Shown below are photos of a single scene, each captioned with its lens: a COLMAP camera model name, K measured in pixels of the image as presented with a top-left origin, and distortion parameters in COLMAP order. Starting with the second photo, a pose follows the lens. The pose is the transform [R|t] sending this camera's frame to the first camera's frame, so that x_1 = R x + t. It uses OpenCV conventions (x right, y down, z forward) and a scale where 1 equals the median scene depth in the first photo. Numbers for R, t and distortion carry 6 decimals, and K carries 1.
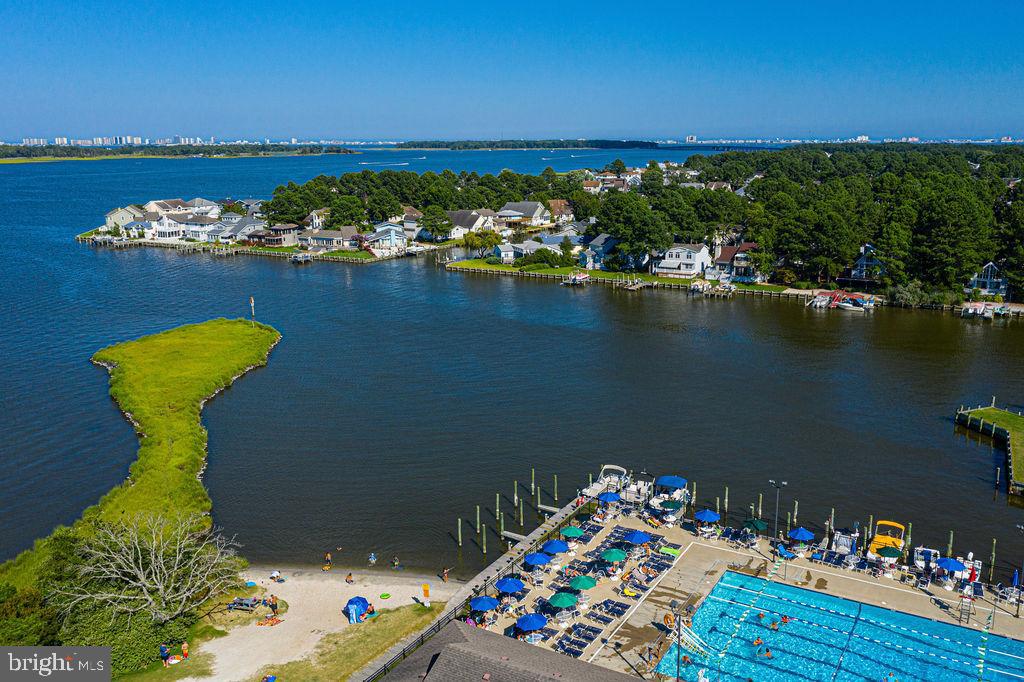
lens RADIAL K [[856.5, 0, 551.2], [0, 856.5, 336.8], [0, 0, 1]] dist [-0.004088, 0.002316]
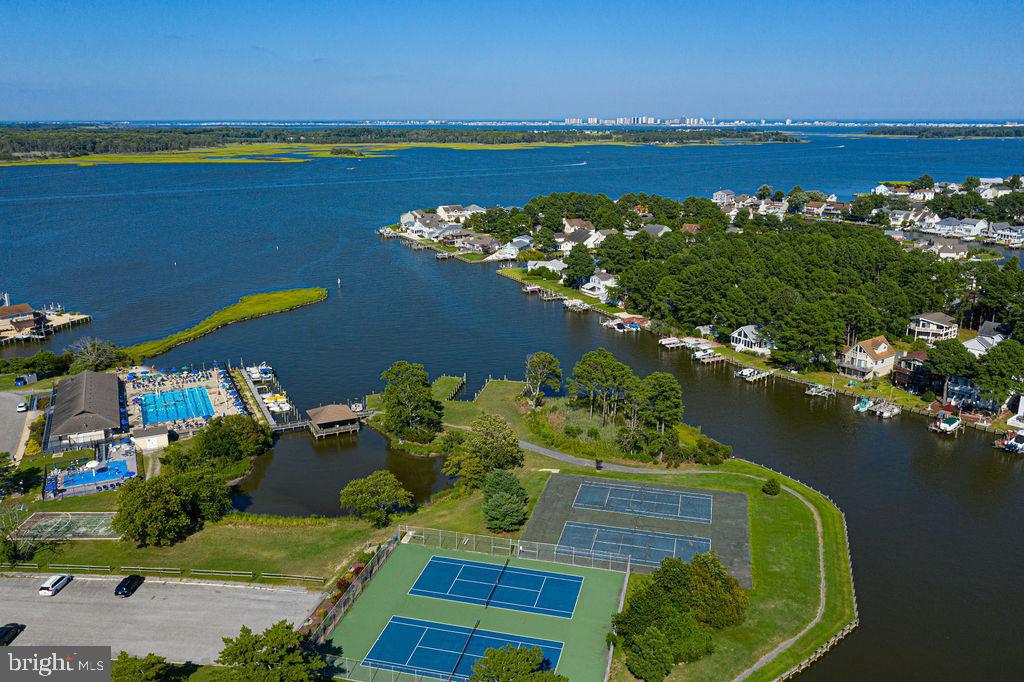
lens RADIAL K [[808.0, 0, 512.0], [0, 808.0, 341.0], [0, 0, 1]] dist [-0.004891, 0.006276]
pose [[0.819604, 0.155040, -0.551554, 0.871266], [-0.132087, 0.987889, 0.081412, -0.092134], [0.557496, 0.006128, 0.830157, -0.273156]]
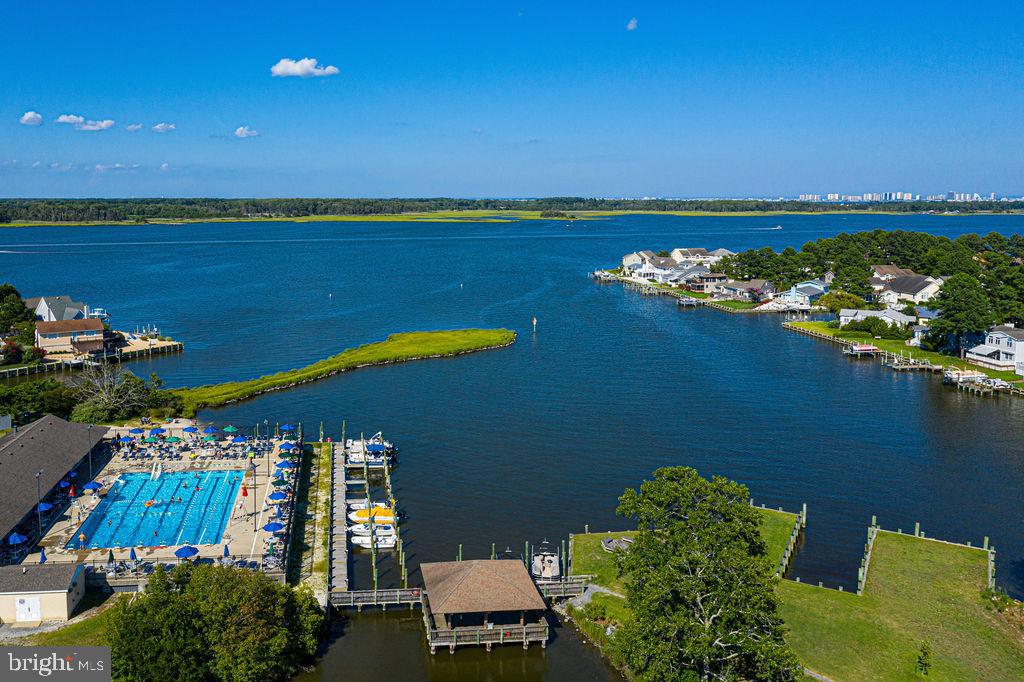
lens RADIAL K [[836.2, 0, 416.9], [0, 836.2, 303.7], [0, 0, 1]] dist [-0.004628, -0.000923]
pose [[0.563441, 0.105909, -0.819340, 0.508003], [-0.185306, 0.982681, -0.000408, -0.028553], [0.805106, 0.152058, 0.573308, 0.097281]]
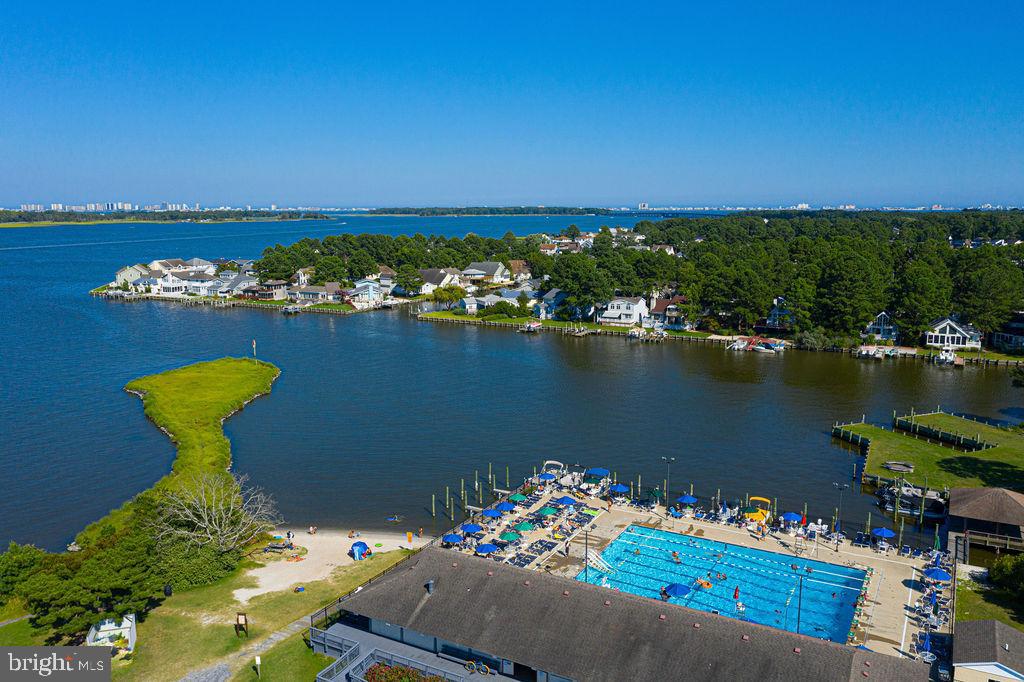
lens RADIAL K [[808.0, 0, 512.0], [0, 808.0, 341.0], [0, 0, 1]] dist [-0.004891, 0.006276]
pose [[0.999997, 0.002066, -0.000941, 0.005155], [-0.002120, 0.998112, -0.061376, 0.019115], [0.000812, 0.061378, 0.998114, -0.091355]]
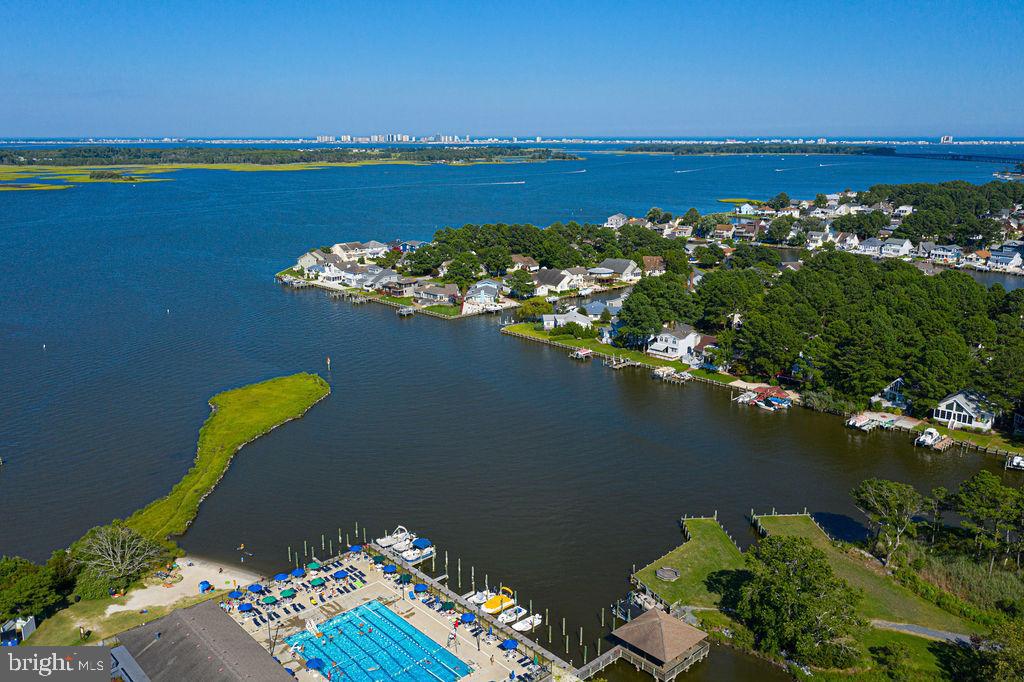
lens RADIAL K [[827.0, 0, 512.0], [0, 827.0, 341.0], [0, 0, 1]] dist [-0.006452, -0.000792]
pose [[0.949858, 0.078626, -0.302636, 0.310930], [-0.074063, 0.996900, 0.026546, -0.114464], [0.303785, -0.002801, 0.952736, -0.201719]]
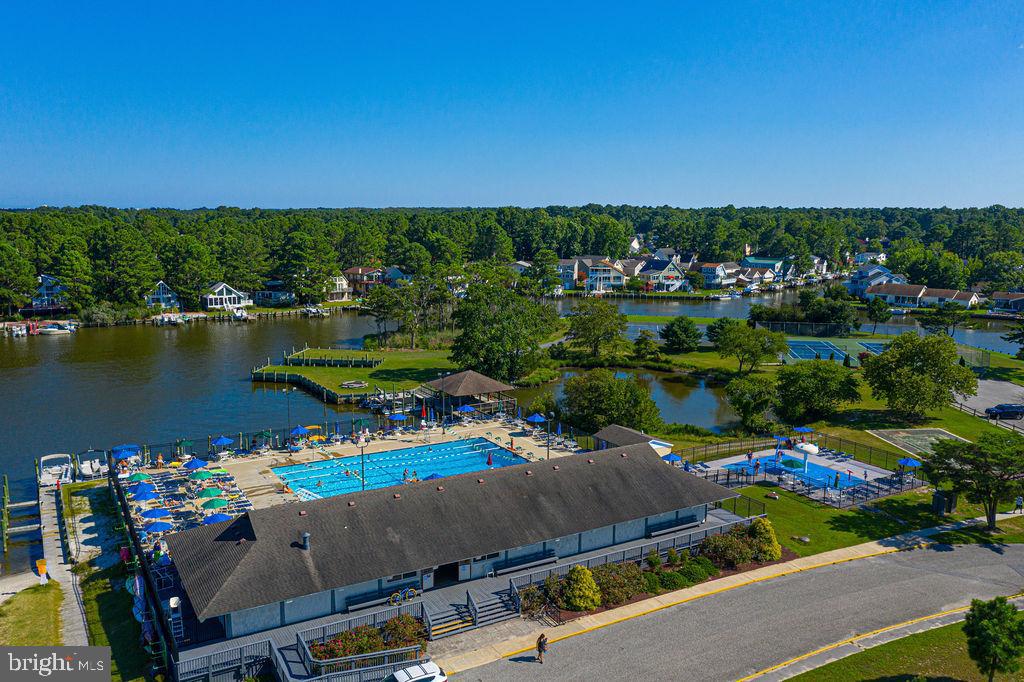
lens RADIAL K [[827.0, 0, 512.0], [0, 827.0, 341.0], [0, 0, 1]] dist [-0.006452, -0.000792]
pose [[0.508009, -0.126910, 0.851951, -0.185812], [0.184072, 0.982233, 0.036557, 0.035491], [-0.841454, 0.138249, 0.522343, 0.021869]]
